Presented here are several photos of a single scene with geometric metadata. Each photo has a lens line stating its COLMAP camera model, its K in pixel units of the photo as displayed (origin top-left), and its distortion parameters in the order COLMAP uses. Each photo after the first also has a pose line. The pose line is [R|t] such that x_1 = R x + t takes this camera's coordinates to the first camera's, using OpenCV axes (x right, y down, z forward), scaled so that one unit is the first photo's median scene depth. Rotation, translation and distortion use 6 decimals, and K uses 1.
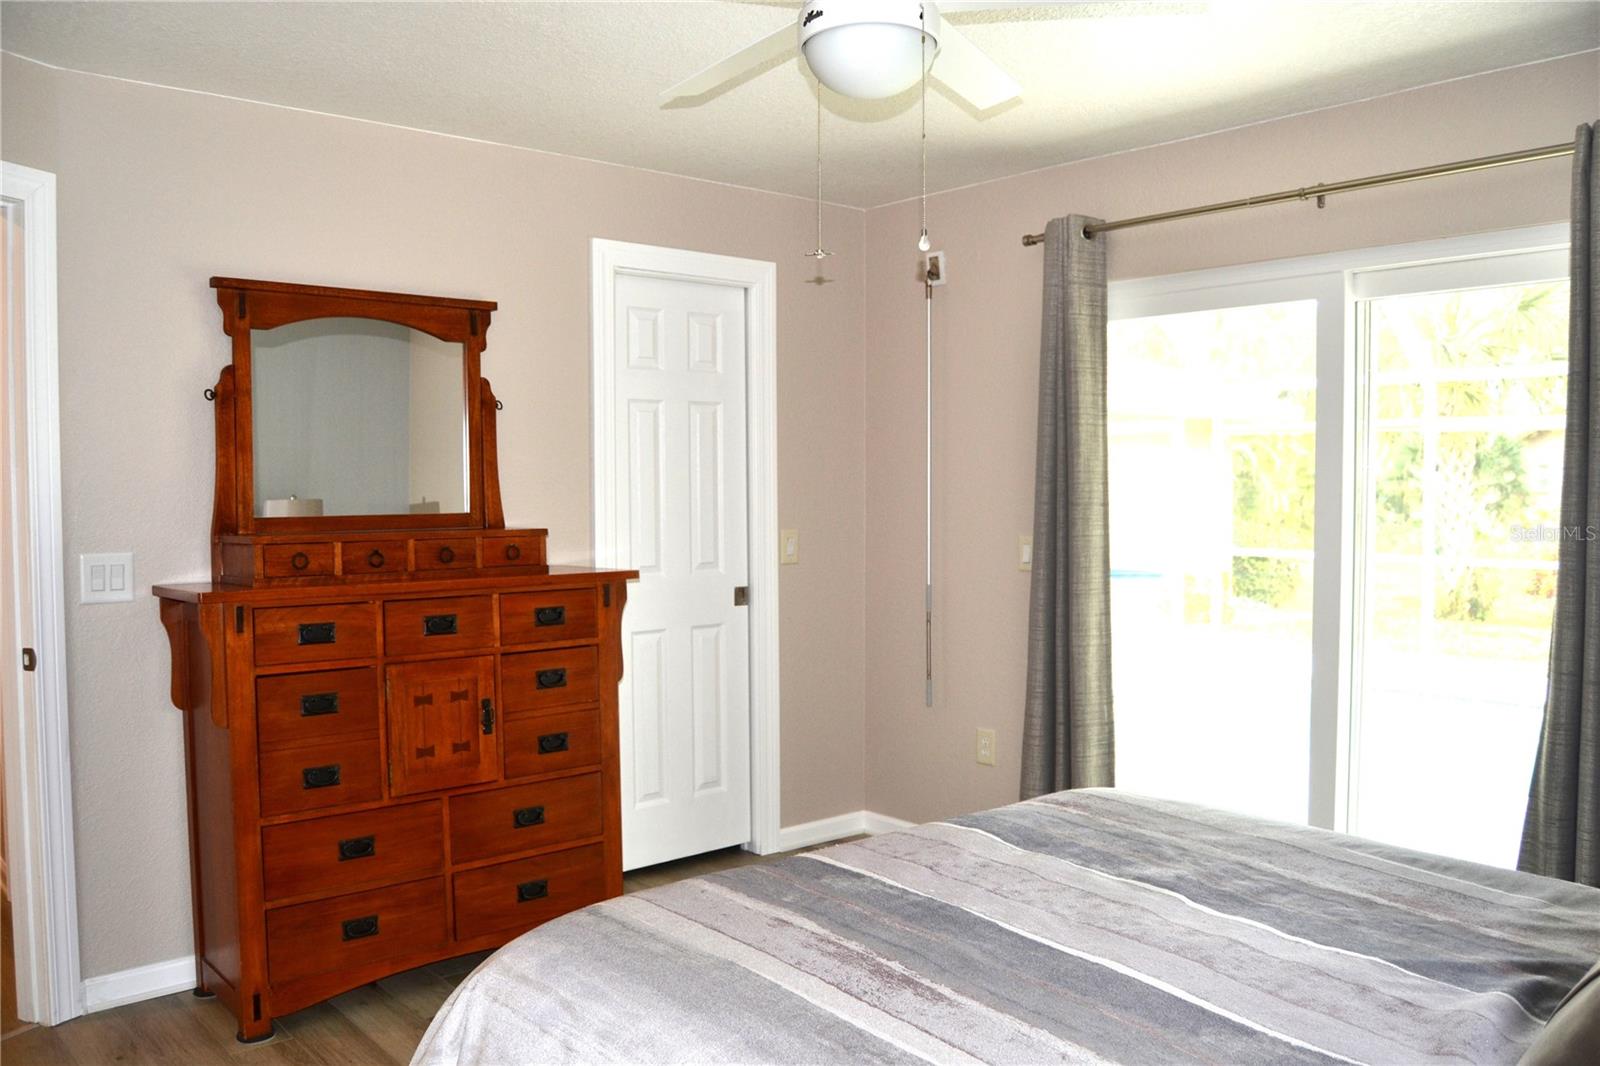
lens RADIAL K [[1248.8, 0, 800.0], [0, 1248.8, 533.0], [0, 0, 1]] dist [-0.105672, 0.001932]
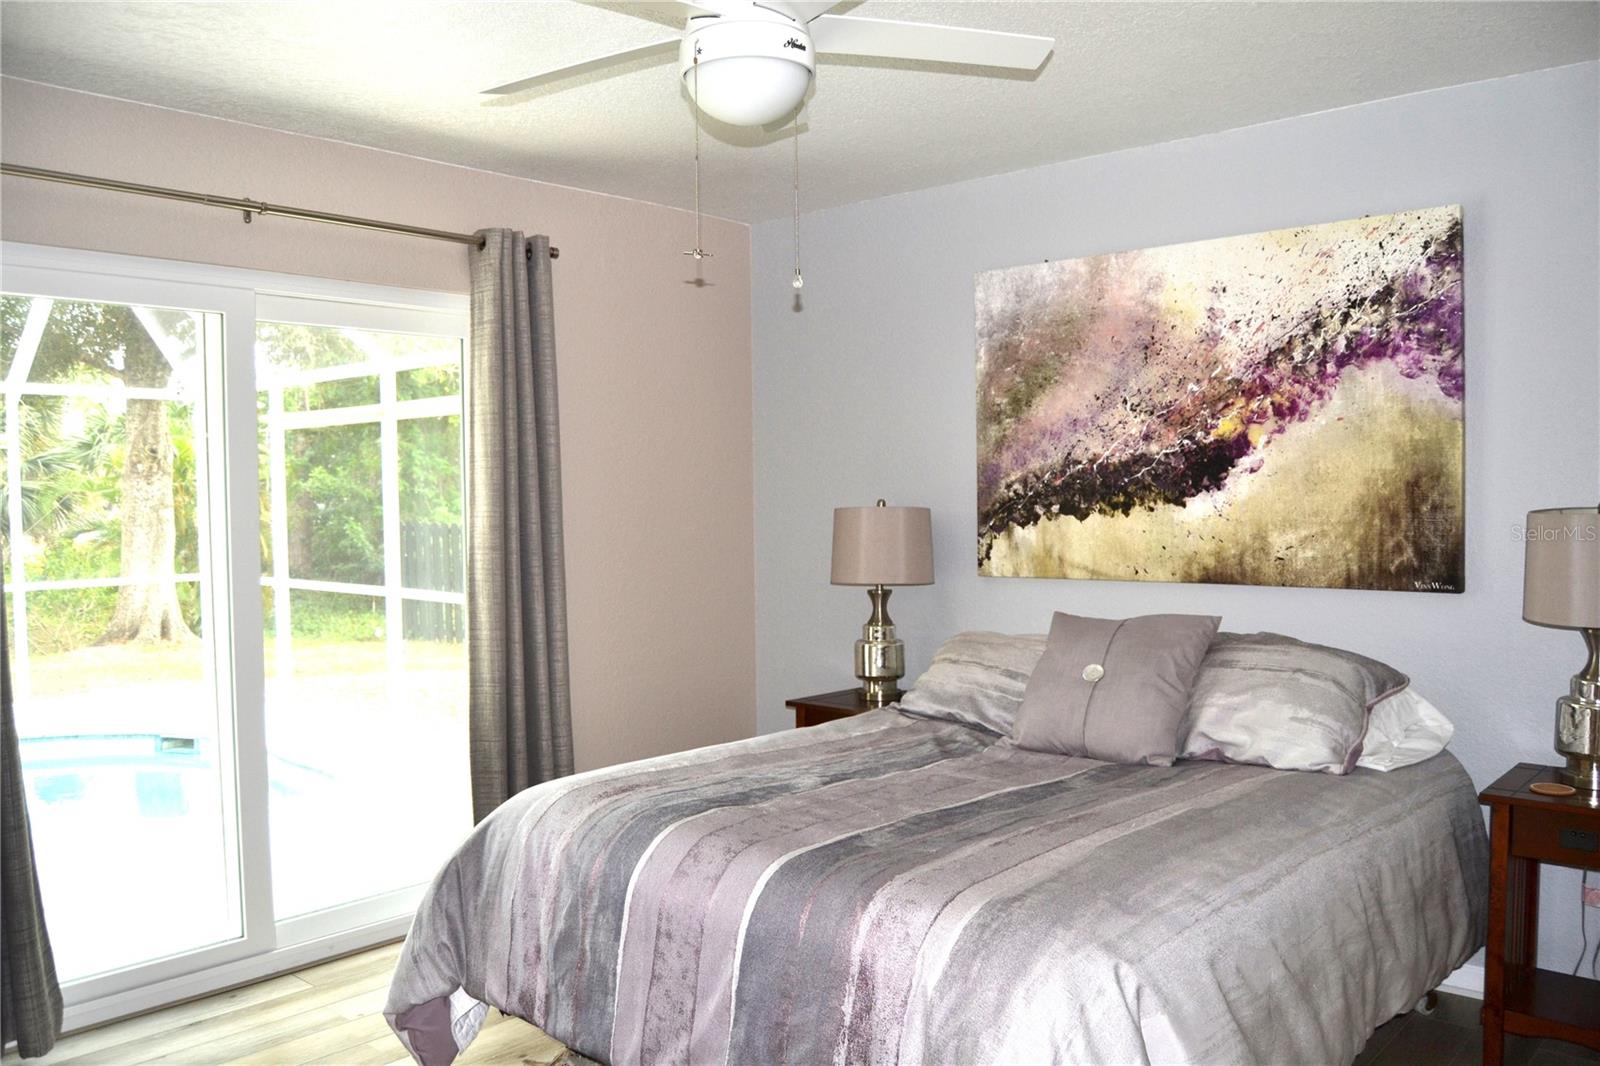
lens RADIAL K [[1248.8, 0, 800.0], [0, 1248.8, 533.0], [0, 0, 1]] dist [-0.105672, 0.001932]
pose [[-0.125212, -0.030010, 0.991676, -1.104775], [0.051134, 0.998019, 0.036658, -0.047142], [-0.990811, 0.055299, -0.123429, 1.218547]]
